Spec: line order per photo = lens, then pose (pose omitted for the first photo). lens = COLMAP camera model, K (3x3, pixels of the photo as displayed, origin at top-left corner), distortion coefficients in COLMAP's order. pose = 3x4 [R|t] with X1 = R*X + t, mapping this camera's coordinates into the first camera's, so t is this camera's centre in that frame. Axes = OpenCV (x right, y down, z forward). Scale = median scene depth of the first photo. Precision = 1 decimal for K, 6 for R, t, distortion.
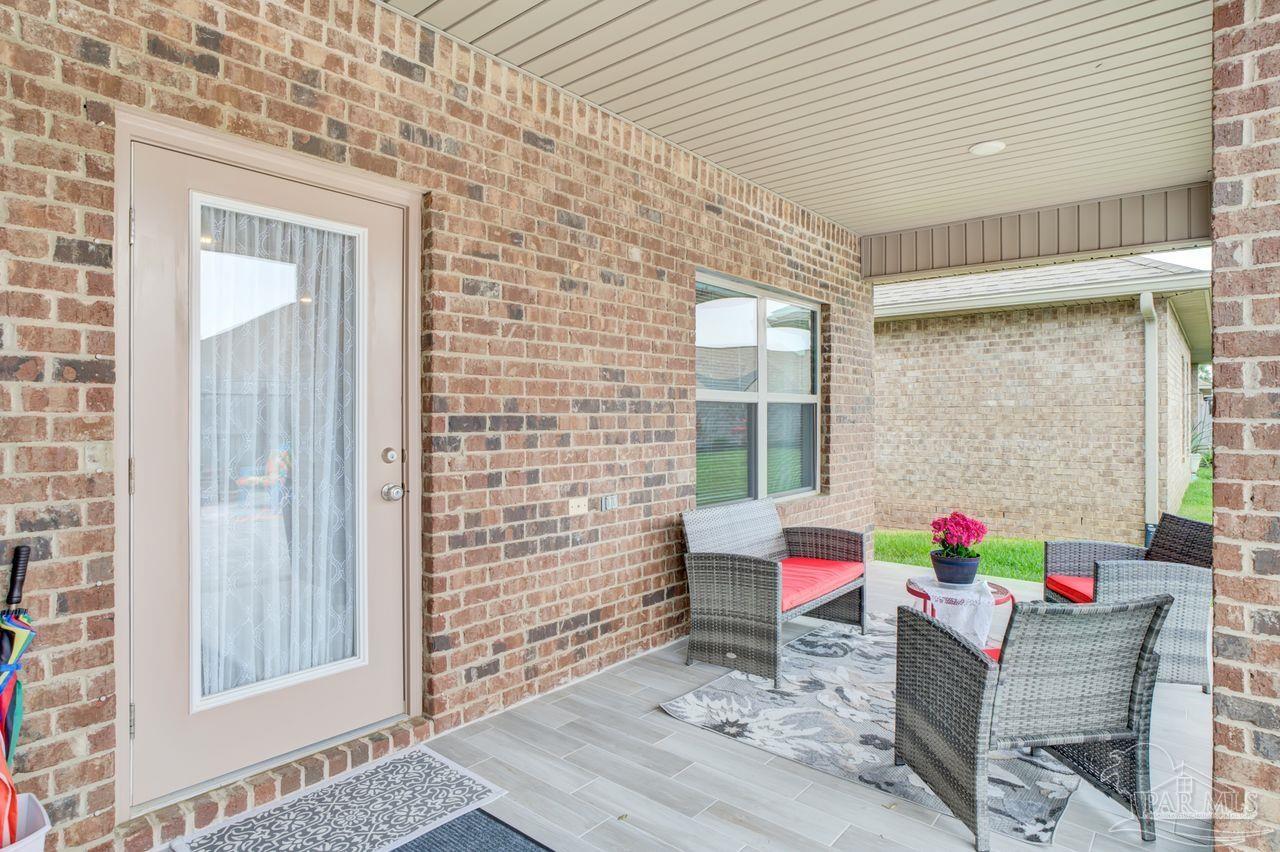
lens RADIAL K [[699.5, 0, 628.0], [0, 699.5, 430.6], [0, 0, 1]] dist [-0.059520, 0.038243]
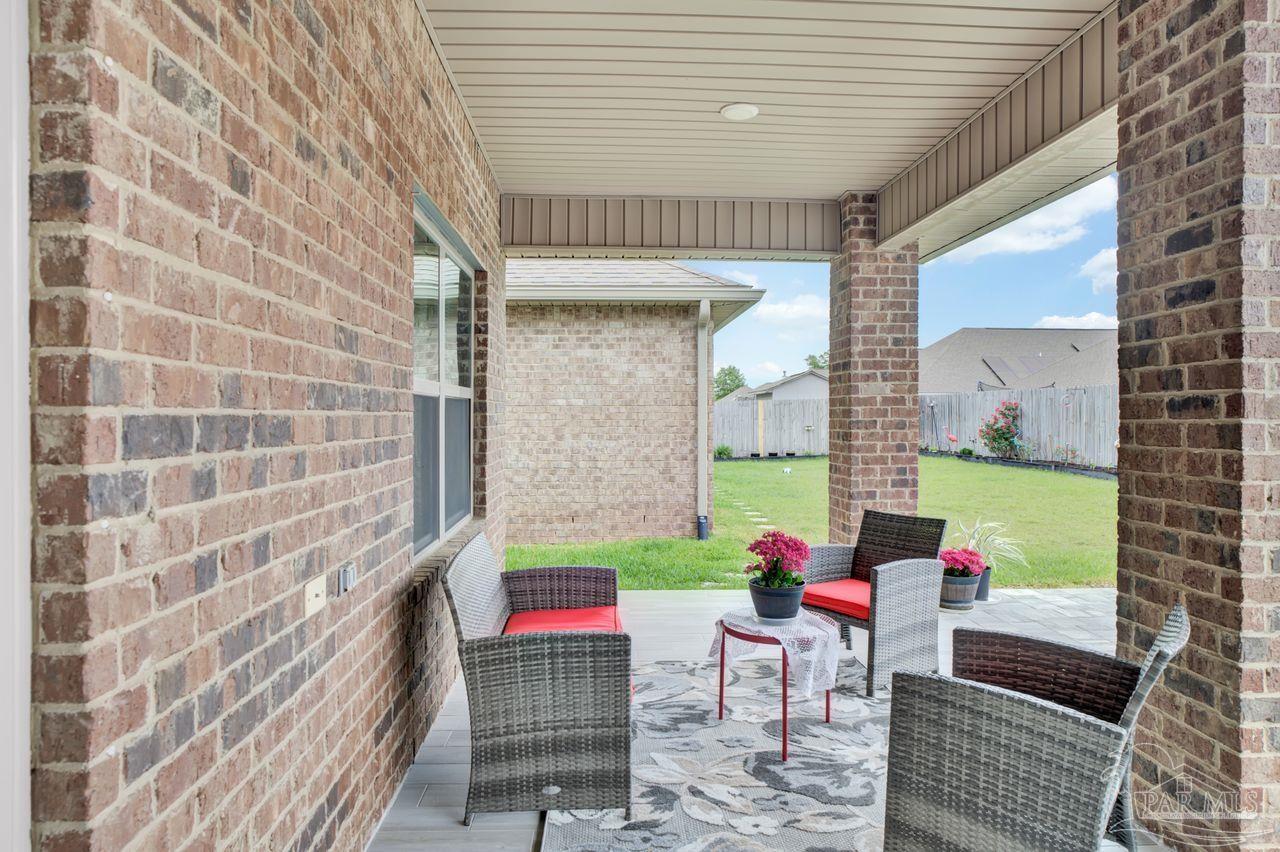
lens RADIAL K [[759.7, 0, 640.0], [0, 759.7, 426.0], [0, 0, 1]] dist [-0.033085, 0.004258]
pose [[0.728424, -0.008279, 0.685076, -0.260785], [0.013166, 0.999911, -0.001915, -0.009137], [-0.685000, 0.010415, 0.728469, 0.428024]]
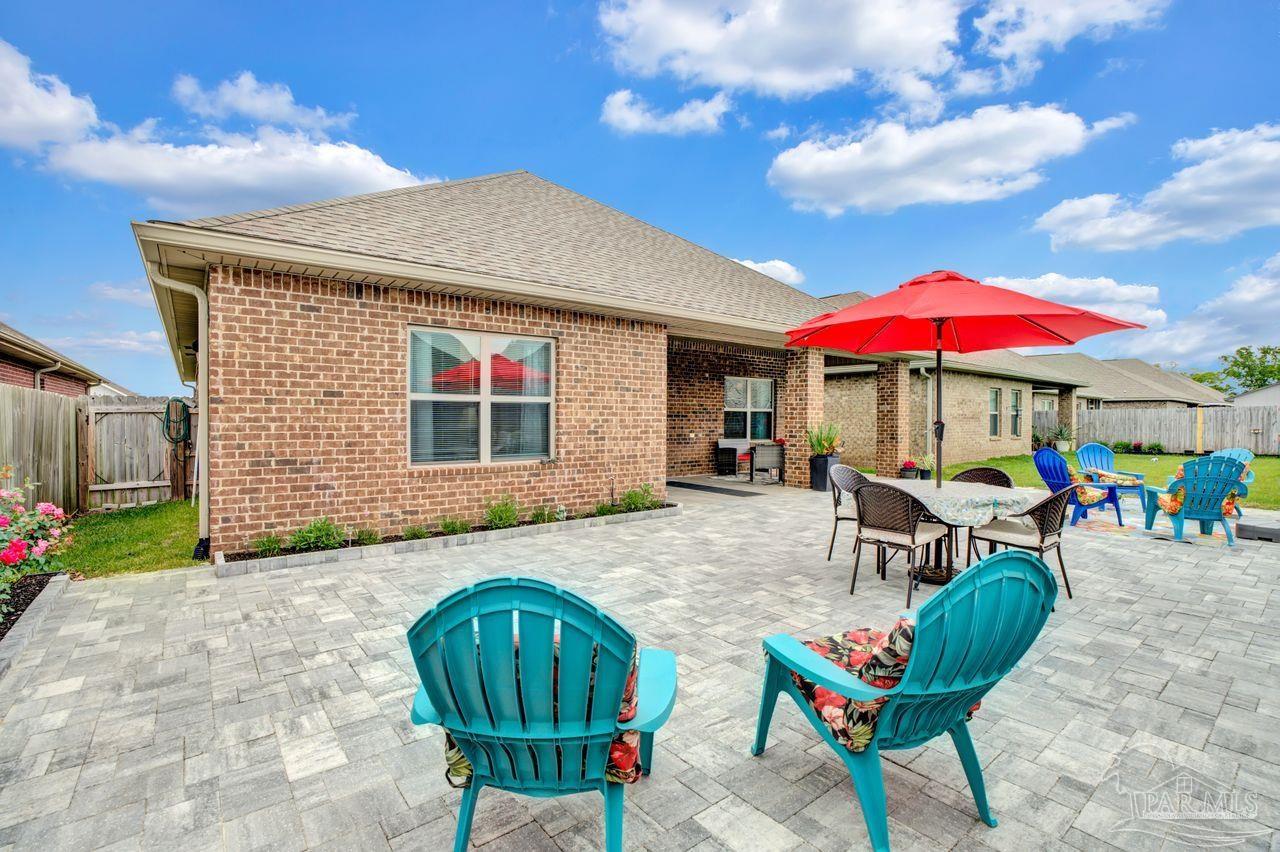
lens RADIAL K [[581.1, 0, 639.0], [0, 581.1, 434.0], [0, 0, 1]] dist [-0.056511, 0.018932]
pose [[0.982642, 0.012813, -0.185072, 0.270295], [-0.011328, 0.999895, 0.009077, 0.068786], [0.185168, -0.006823, 0.982683, -2.584972]]
